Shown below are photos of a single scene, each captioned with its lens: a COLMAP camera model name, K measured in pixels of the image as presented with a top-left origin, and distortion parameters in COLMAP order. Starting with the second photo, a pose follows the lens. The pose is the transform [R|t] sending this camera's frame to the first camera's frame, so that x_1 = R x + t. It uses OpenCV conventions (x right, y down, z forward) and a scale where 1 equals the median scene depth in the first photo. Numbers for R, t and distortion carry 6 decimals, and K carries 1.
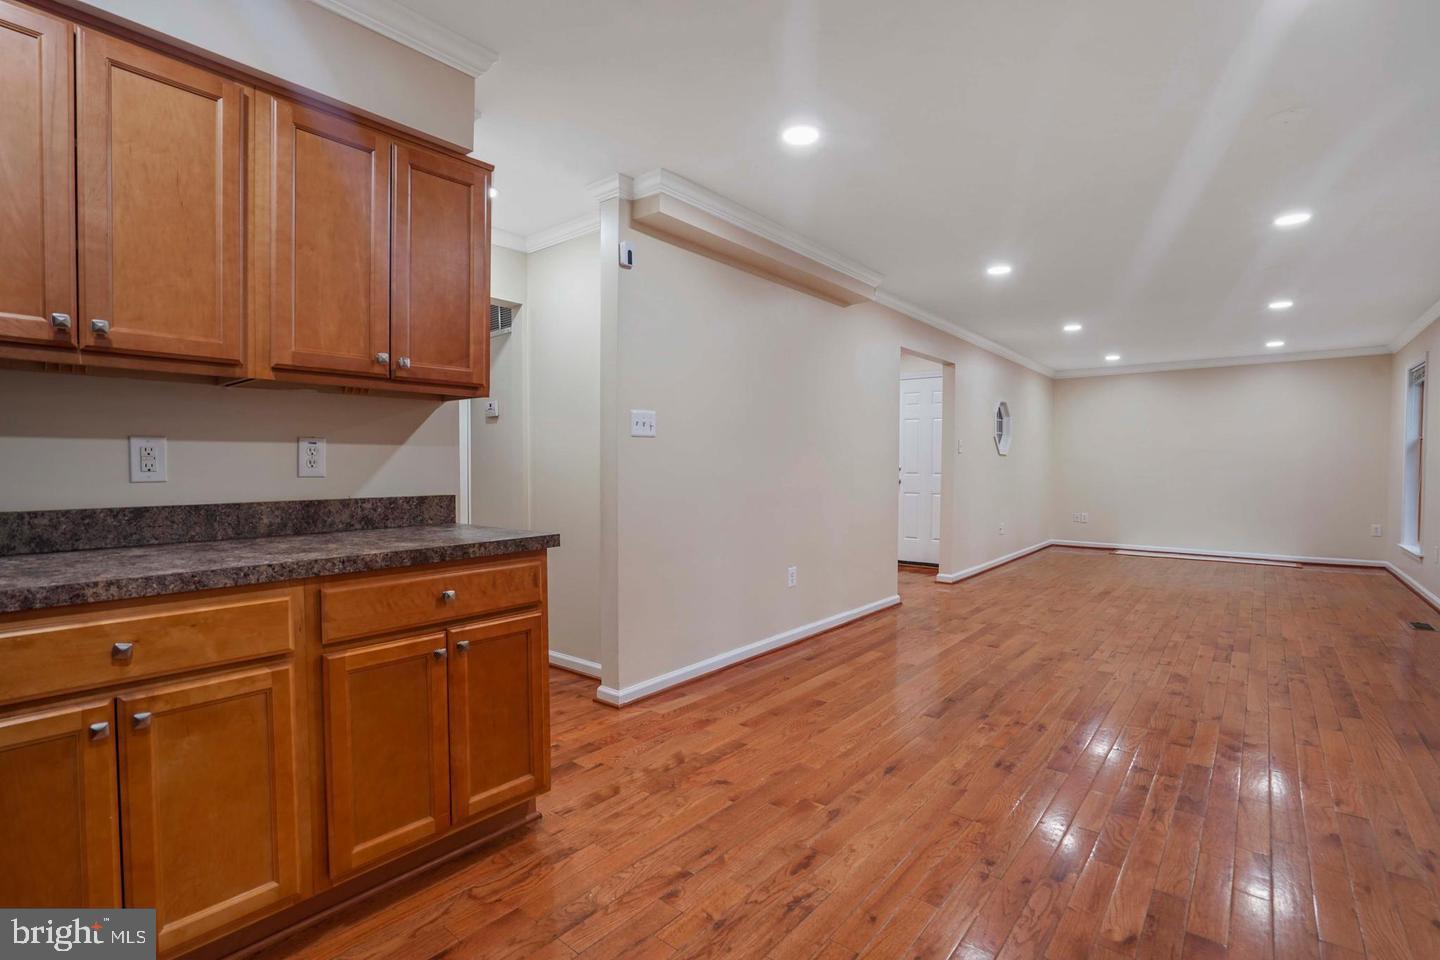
lens RADIAL K [[678.1, 0, 713.5], [0, 678.1, 482.0], [0, 0, 1]] dist [-0.043587, 0.015679]
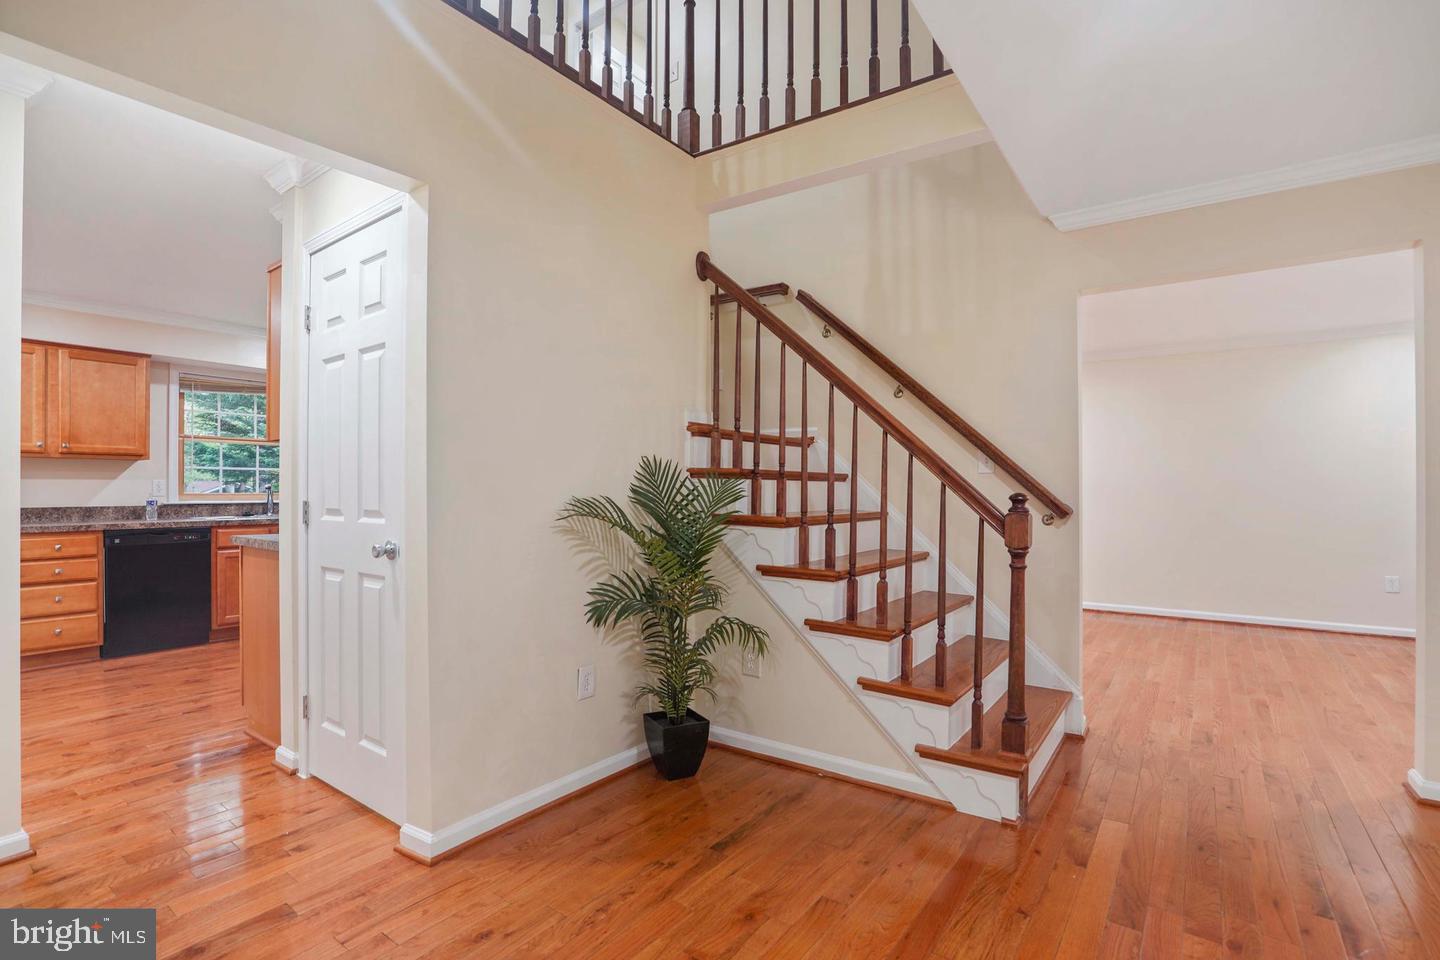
lens RADIAL K [[678.1, 0, 713.5], [0, 678.1, 482.0], [0, 0, 1]] dist [-0.043587, 0.015679]
pose [[-0.998132, -0.000745, -0.061088, -0.875988], [-0.001585, 0.999905, 0.013702, -0.050722], [0.061072, 0.013773, -0.998038, 1.837341]]
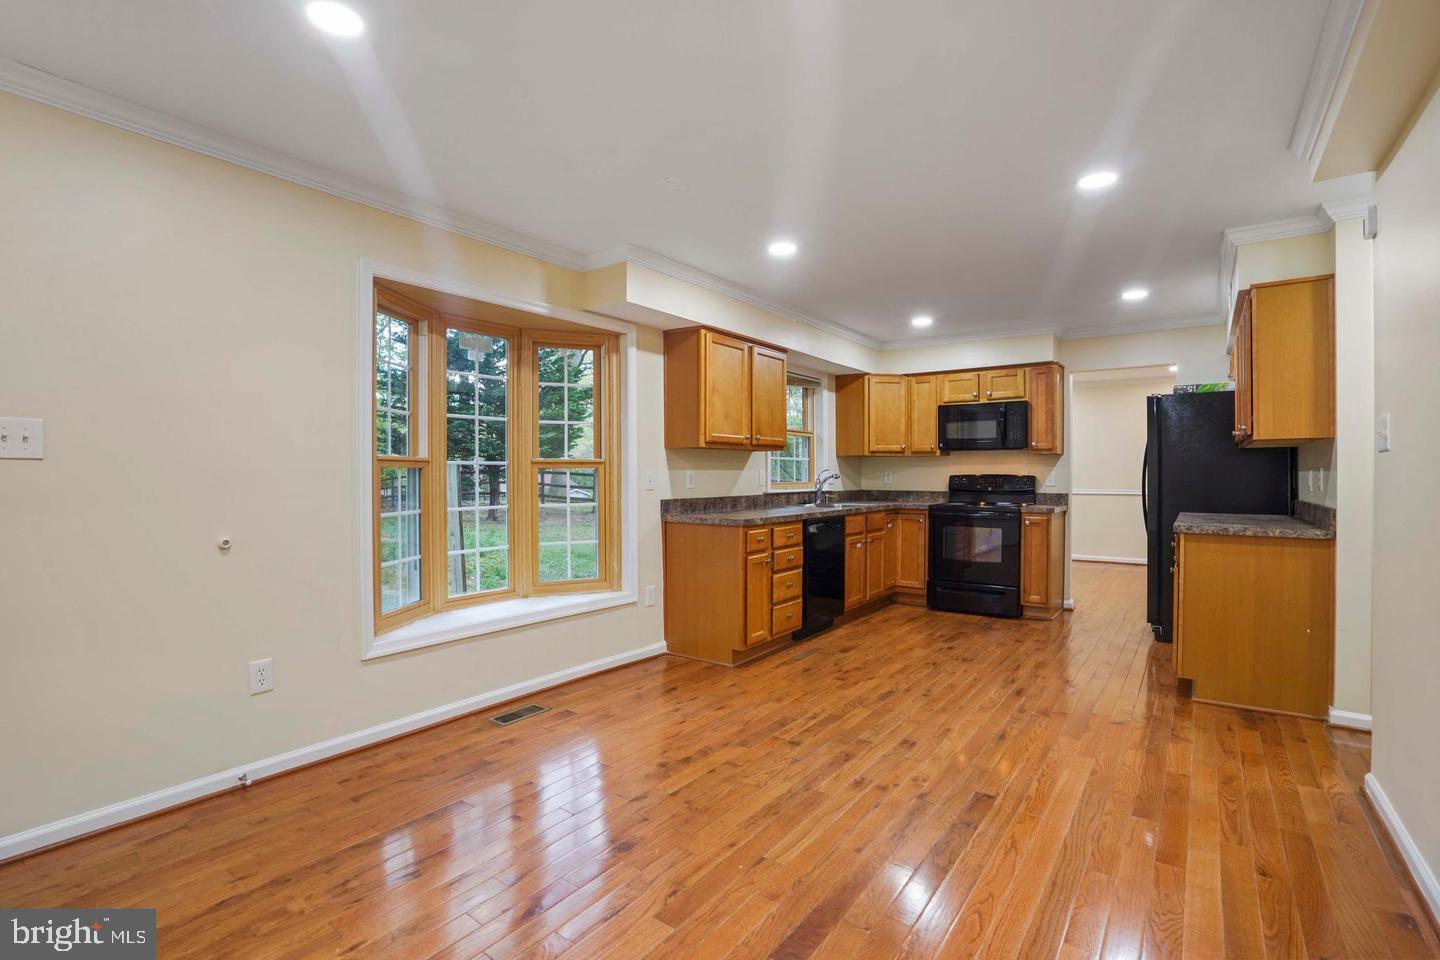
lens RADIAL K [[678.1, 0, 713.5], [0, 678.1, 482.0], [0, 0, 1]] dist [-0.043587, 0.015679]
pose [[-0.998260, 0.002890, -0.058899, 0.725727], [0.000841, 0.999395, 0.034776, -0.061643], [0.058964, 0.034666, -0.997658, 1.839878]]
